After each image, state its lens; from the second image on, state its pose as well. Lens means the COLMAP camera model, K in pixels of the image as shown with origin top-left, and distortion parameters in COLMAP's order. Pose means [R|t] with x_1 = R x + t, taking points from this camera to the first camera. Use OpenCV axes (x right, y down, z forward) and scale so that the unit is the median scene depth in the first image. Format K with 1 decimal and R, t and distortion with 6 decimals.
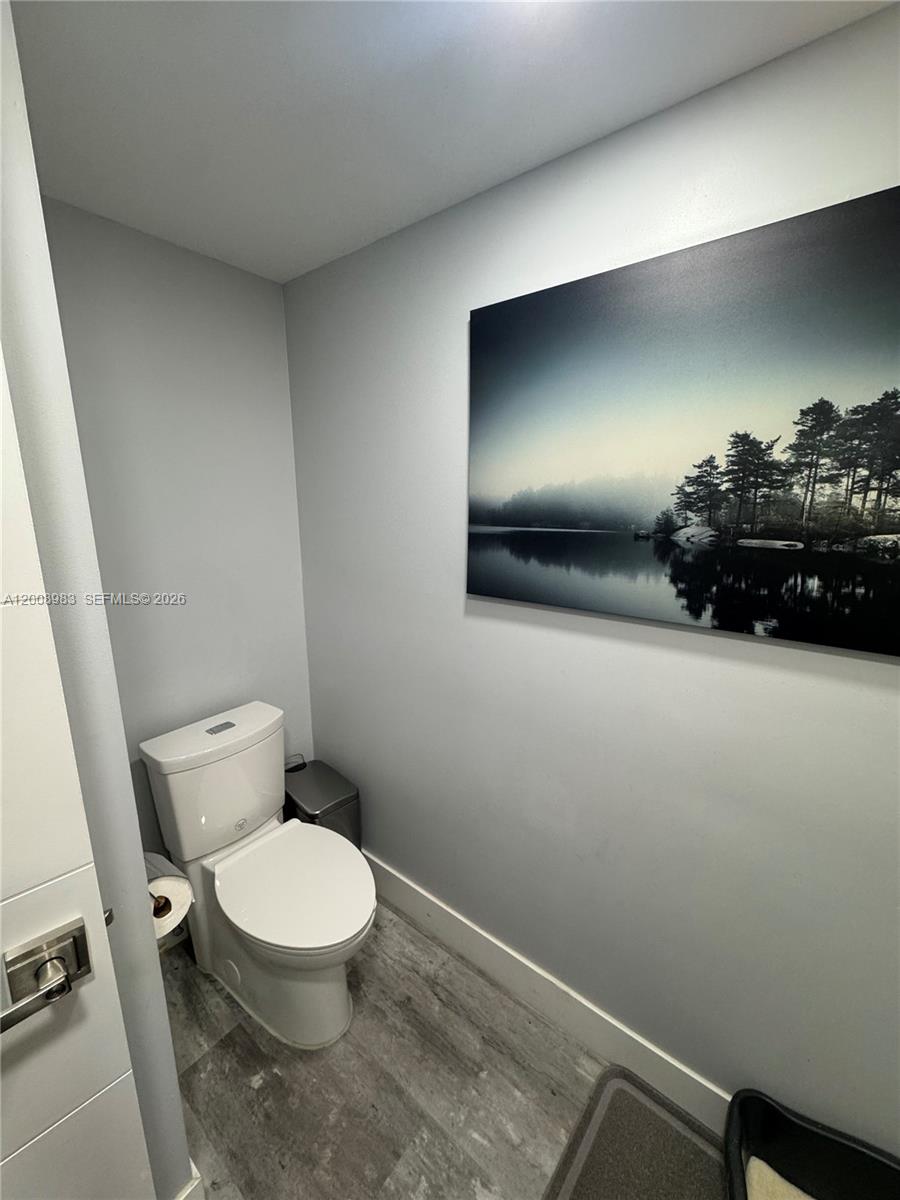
lens RADIAL K [[482.9, 0, 449.8], [0, 482.9, 600.7], [0, 0, 1]] dist [-0.001815, -0.000408]
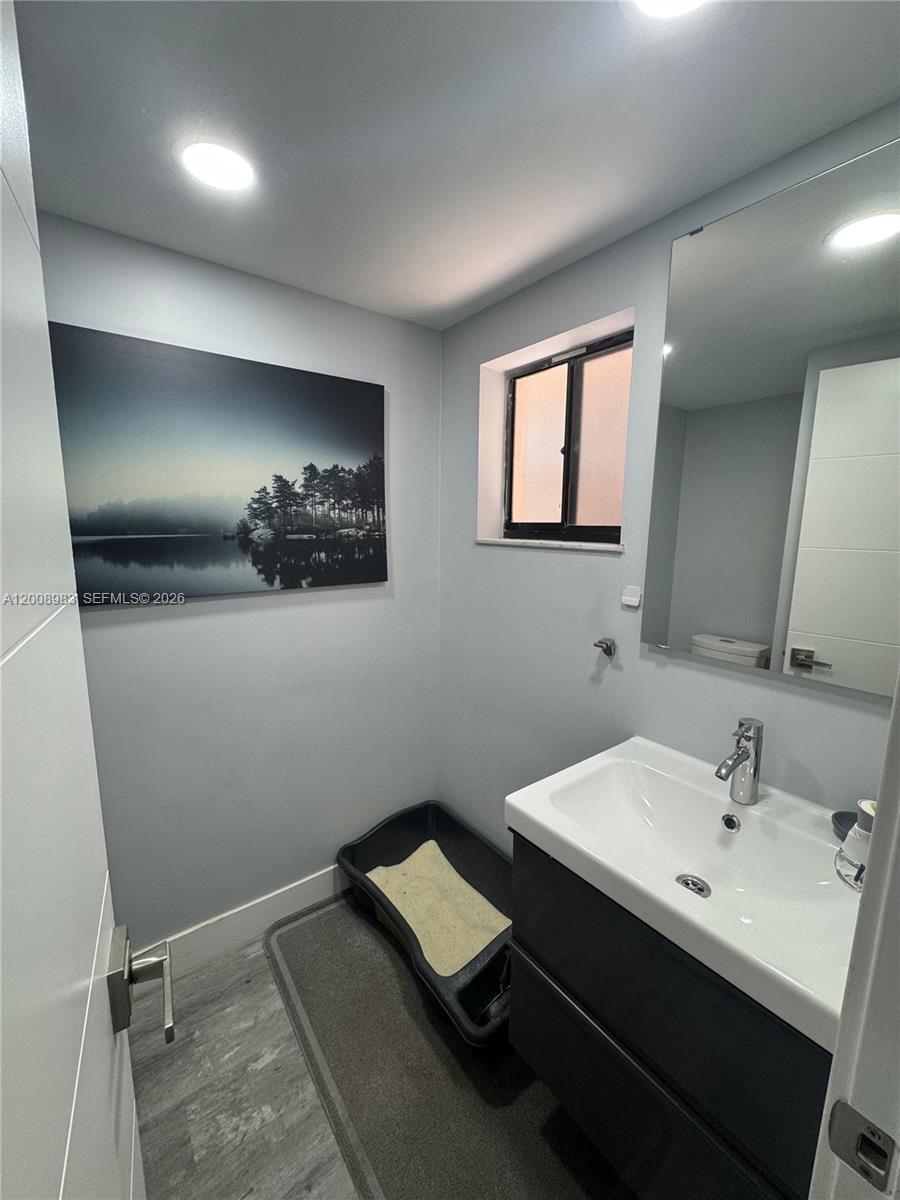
lens RADIAL K [[482.9, 0, 453.7], [0, 482.9, 600.0], [0, 0, 1]] dist [-0.001815, -0.000408]
pose [[0.239931, -0.155164, 0.958310, -0.945560], [0.196521, 0.974469, 0.108578, 0.029863], [-0.950690, 0.162277, 0.264299, -0.001690]]
